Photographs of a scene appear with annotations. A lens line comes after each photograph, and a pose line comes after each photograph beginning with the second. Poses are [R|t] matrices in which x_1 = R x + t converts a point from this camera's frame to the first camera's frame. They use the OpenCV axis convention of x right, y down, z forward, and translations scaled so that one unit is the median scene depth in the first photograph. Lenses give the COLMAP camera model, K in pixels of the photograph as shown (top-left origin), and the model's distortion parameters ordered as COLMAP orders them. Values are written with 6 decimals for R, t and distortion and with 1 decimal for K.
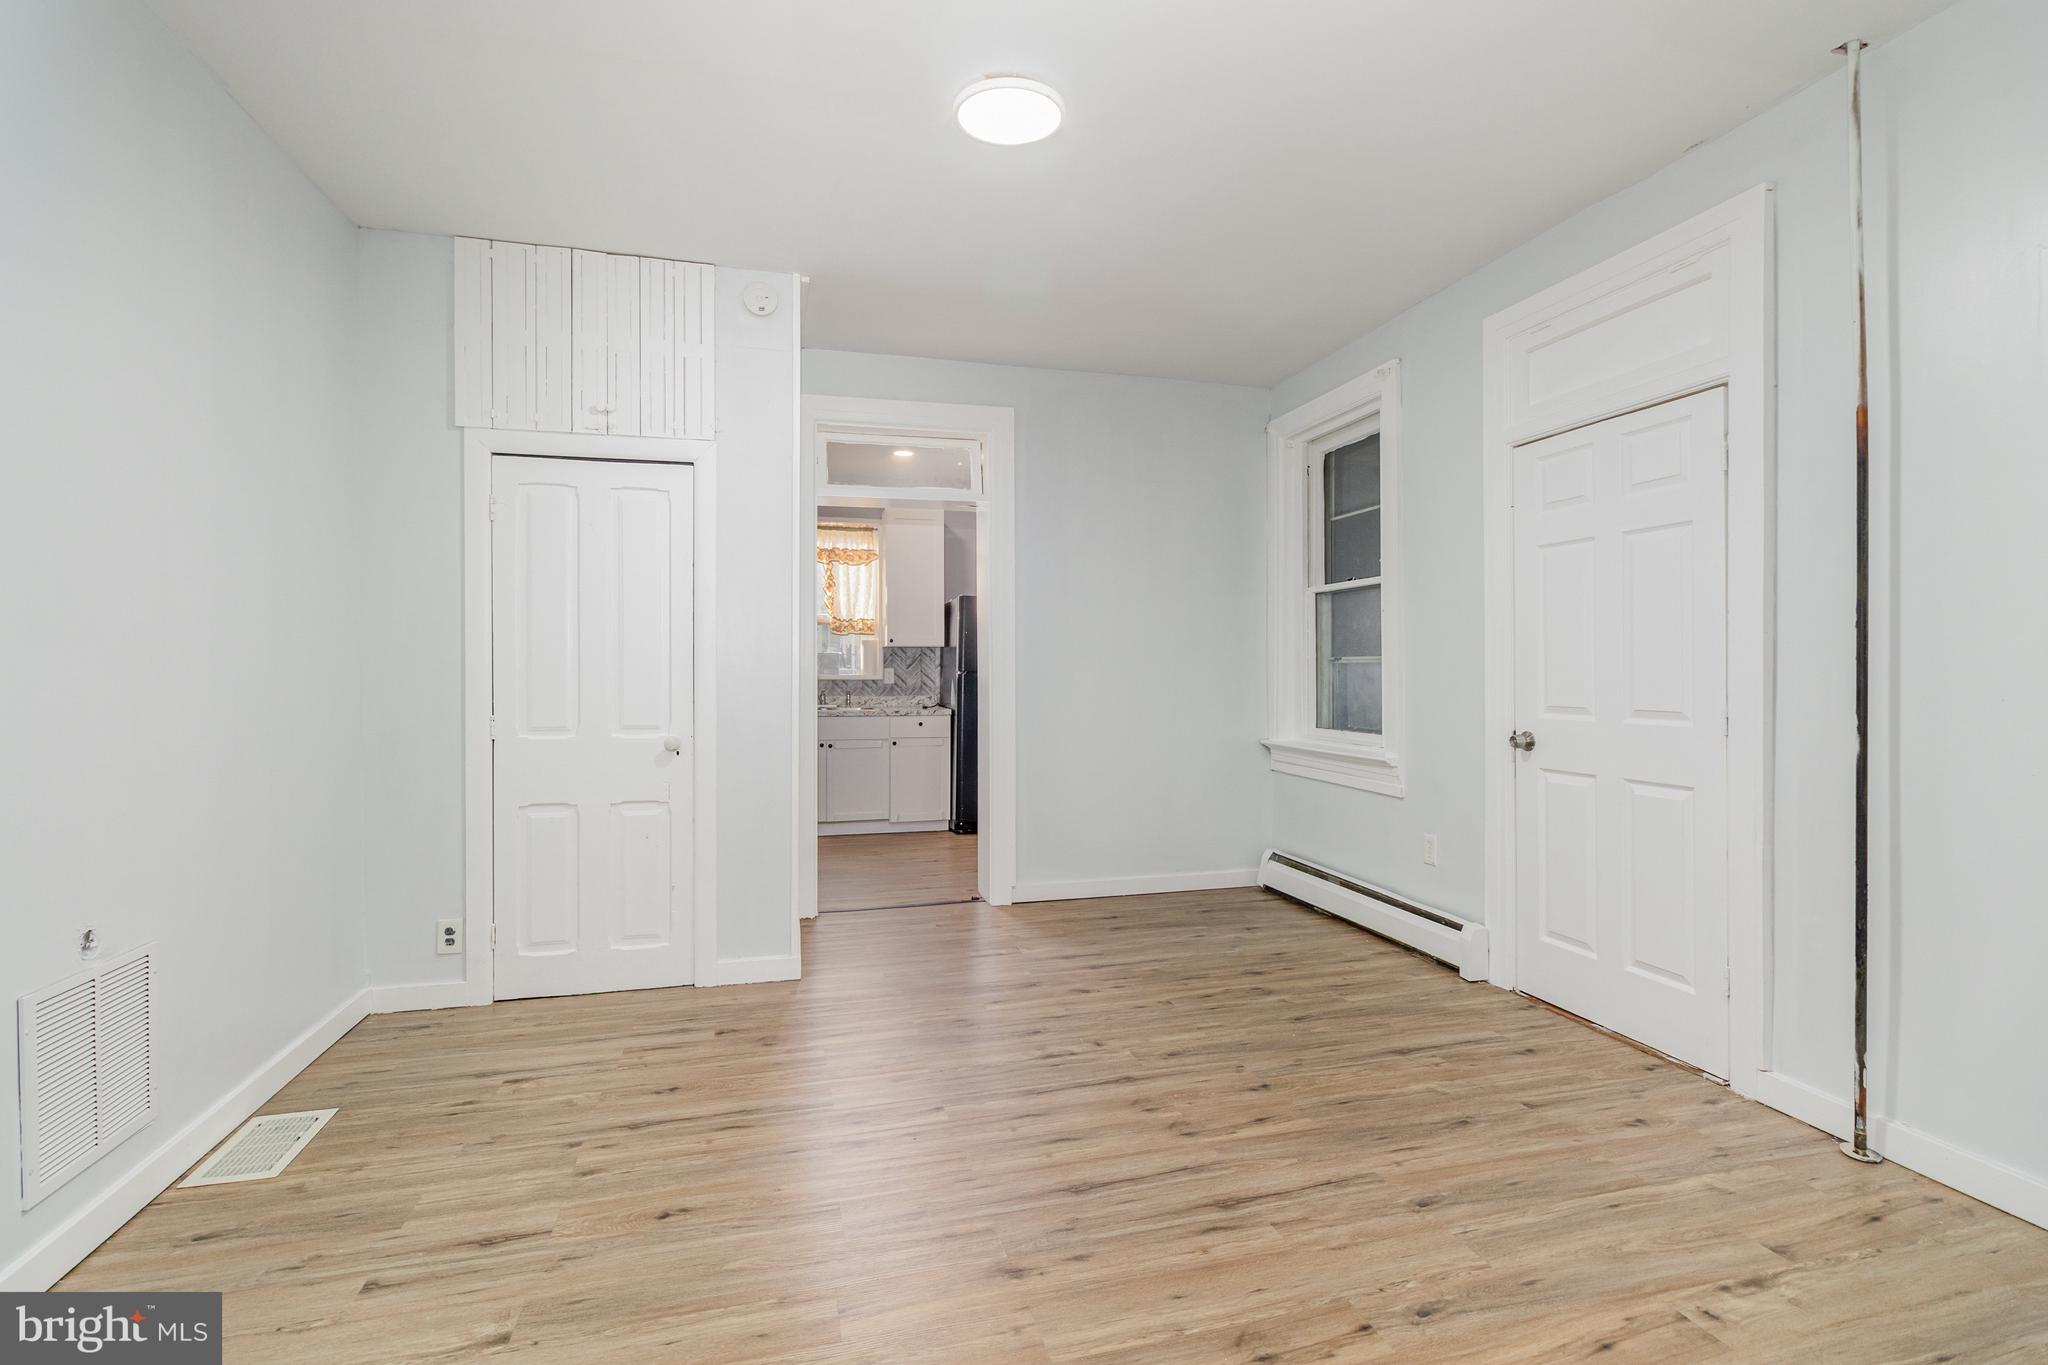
lens RADIAL K [[982.7, 0, 1029.3], [0, 982.7, 671.6], [0, 0, 1]] dist [-0.002428, 0.002524]
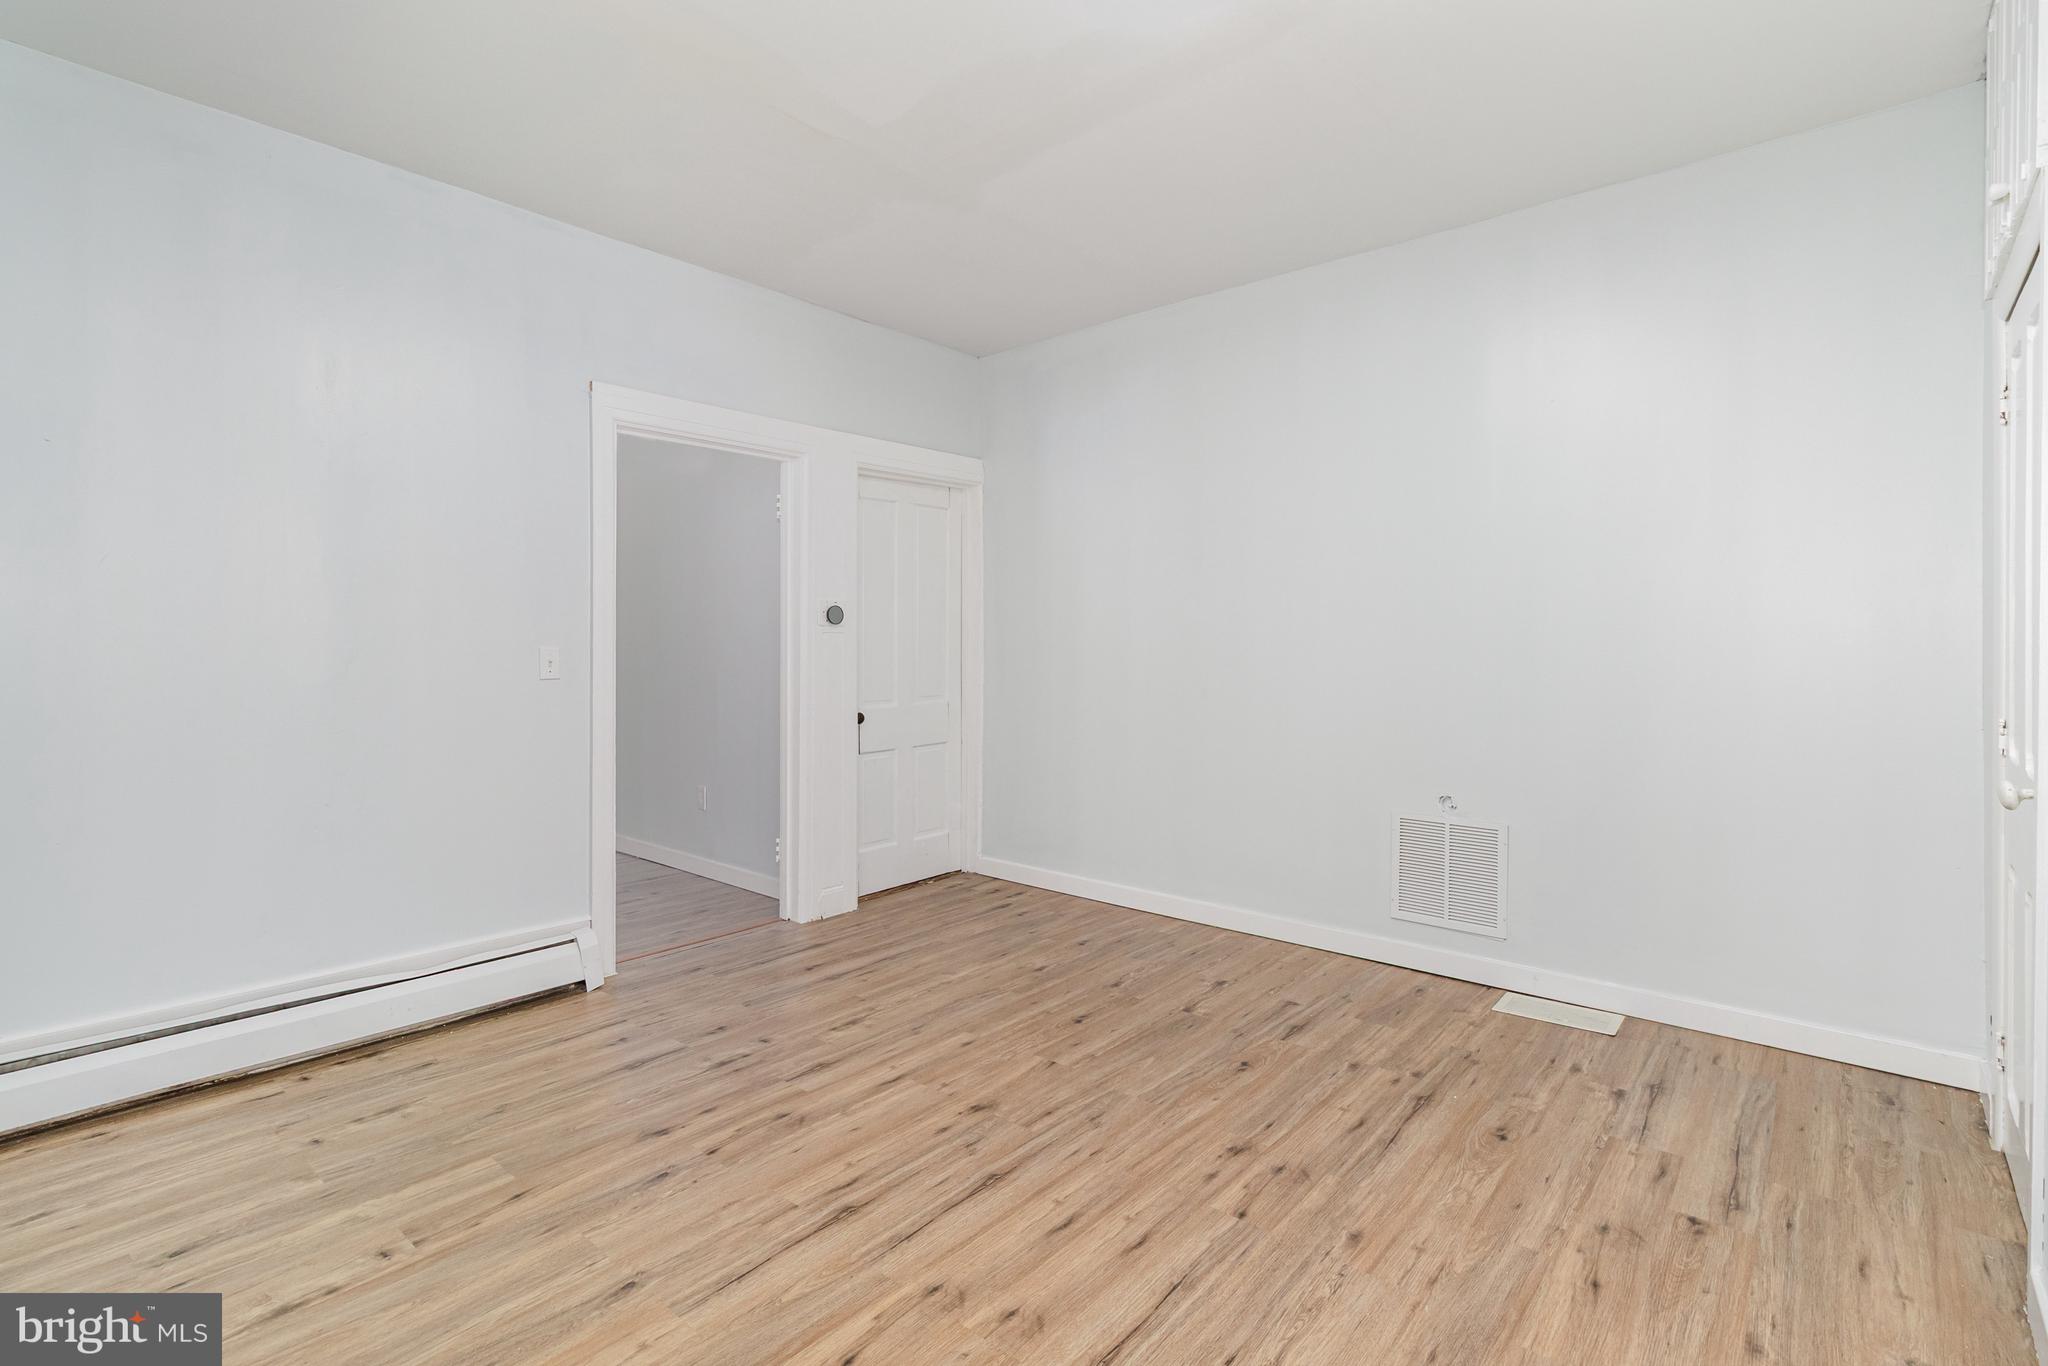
lens RADIAL K [[982.7, 0, 1033.6], [0, 982.7, 671.4], [0, 0, 1]] dist [-0.002428, 0.002524]
pose [[-0.831201, 0.018710, -0.555656, 0.559390], [0.000371, 0.999452, 0.033099, -0.013281], [0.555971, 0.027306, -0.830753, 1.842758]]
